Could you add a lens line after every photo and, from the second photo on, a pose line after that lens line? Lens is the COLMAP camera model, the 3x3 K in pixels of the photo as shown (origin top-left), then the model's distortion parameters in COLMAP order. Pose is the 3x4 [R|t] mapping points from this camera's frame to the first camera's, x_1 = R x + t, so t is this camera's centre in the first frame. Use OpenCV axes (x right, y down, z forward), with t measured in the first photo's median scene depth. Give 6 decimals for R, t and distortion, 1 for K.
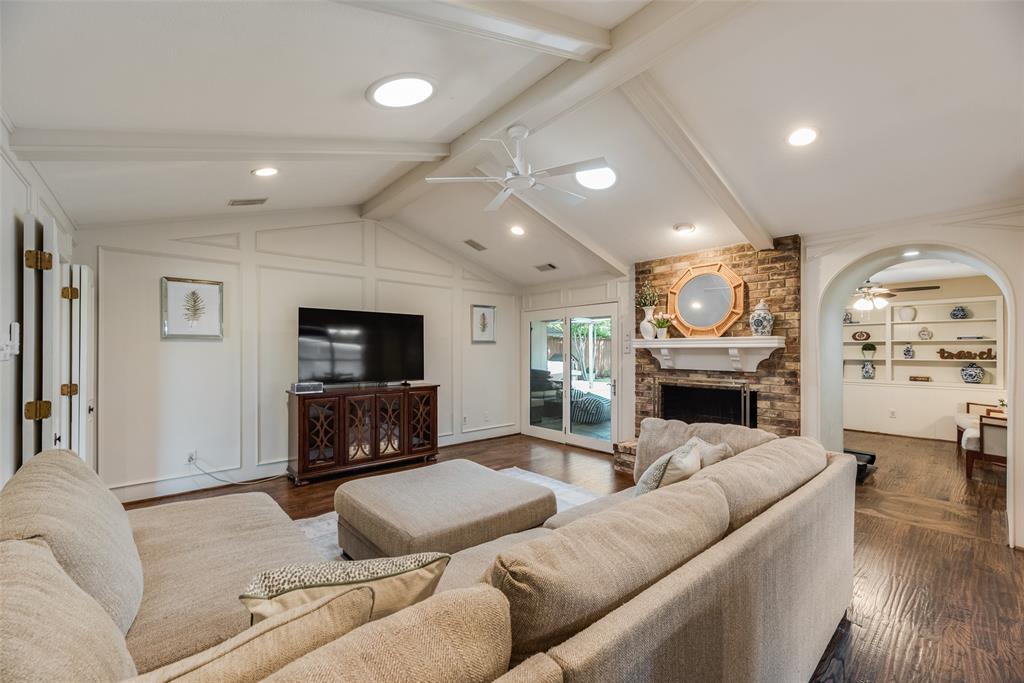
lens RADIAL K [[411.2, 0, 511.5], [0, 411.2, 350.0], [0, 0, 1]] dist [0.001941, -0.000734]
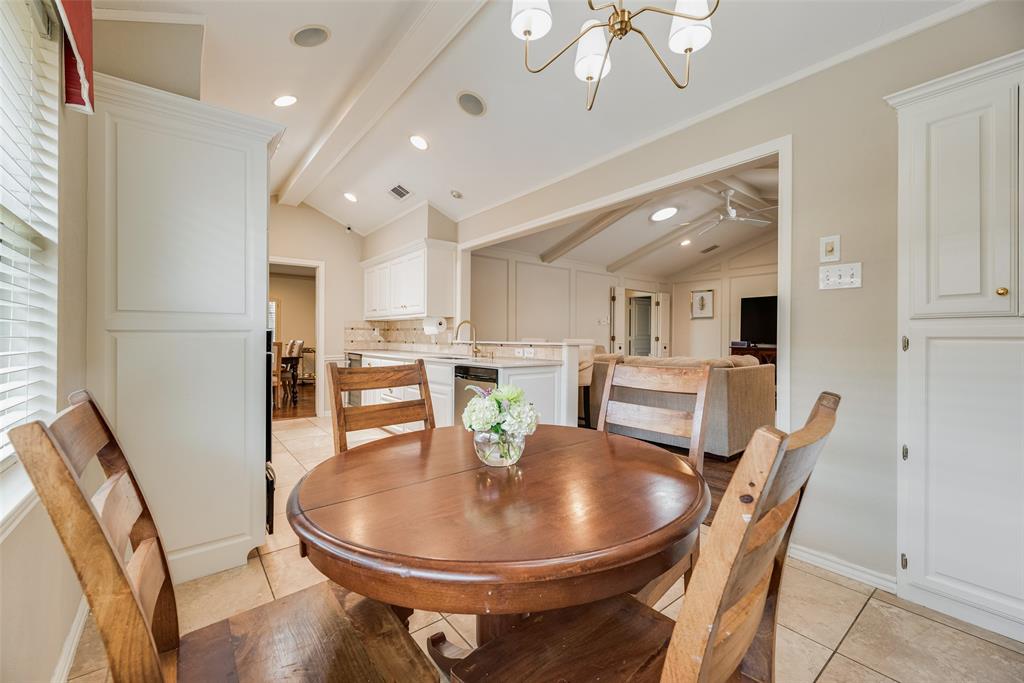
lens RADIAL K [[411.2, 0, 510.5], [0, 411.2, 335.3], [0, 0, 1]] dist [0.001941, -0.000734]
pose [[-0.037451, -0.005197, -0.999285, 1.290646], [-0.007177, 0.999962, -0.004931, 0.070017], [0.999273, 0.006987, -0.037487, 0.099511]]
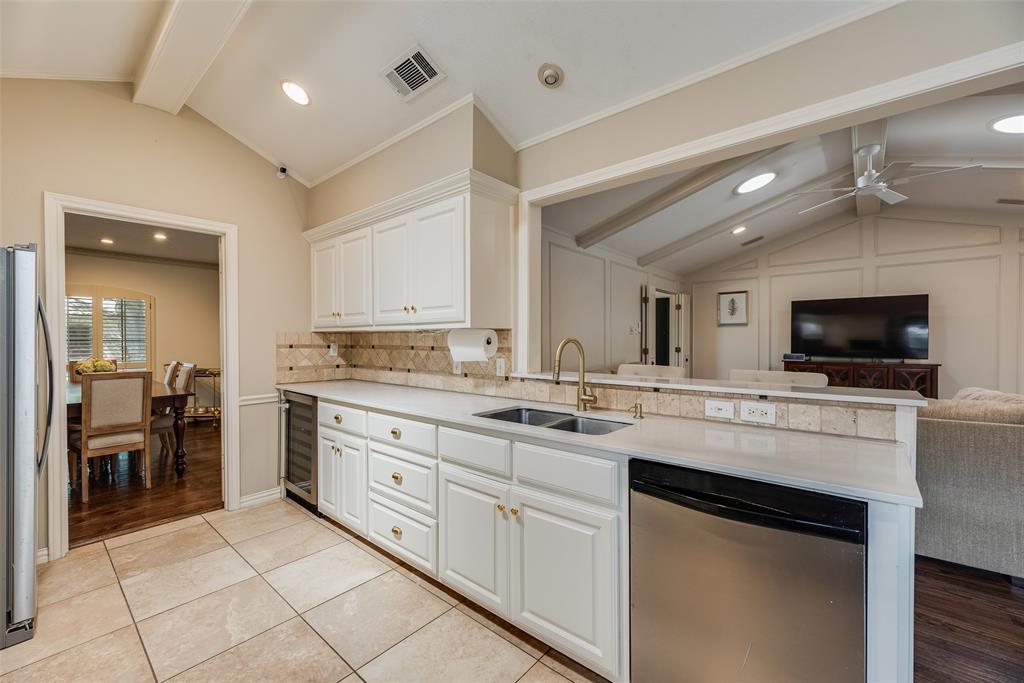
lens RADIAL K [[411.2, 0, 511.0], [0, 411.2, 342.5], [0, 0, 1]] dist [0.001941, -0.000734]
pose [[0.151403, 0.004949, -0.988460, 0.774492], [0.000940, 0.999986, 0.005151, 0.032943], [0.988472, -0.001709, 0.151396, -0.186882]]
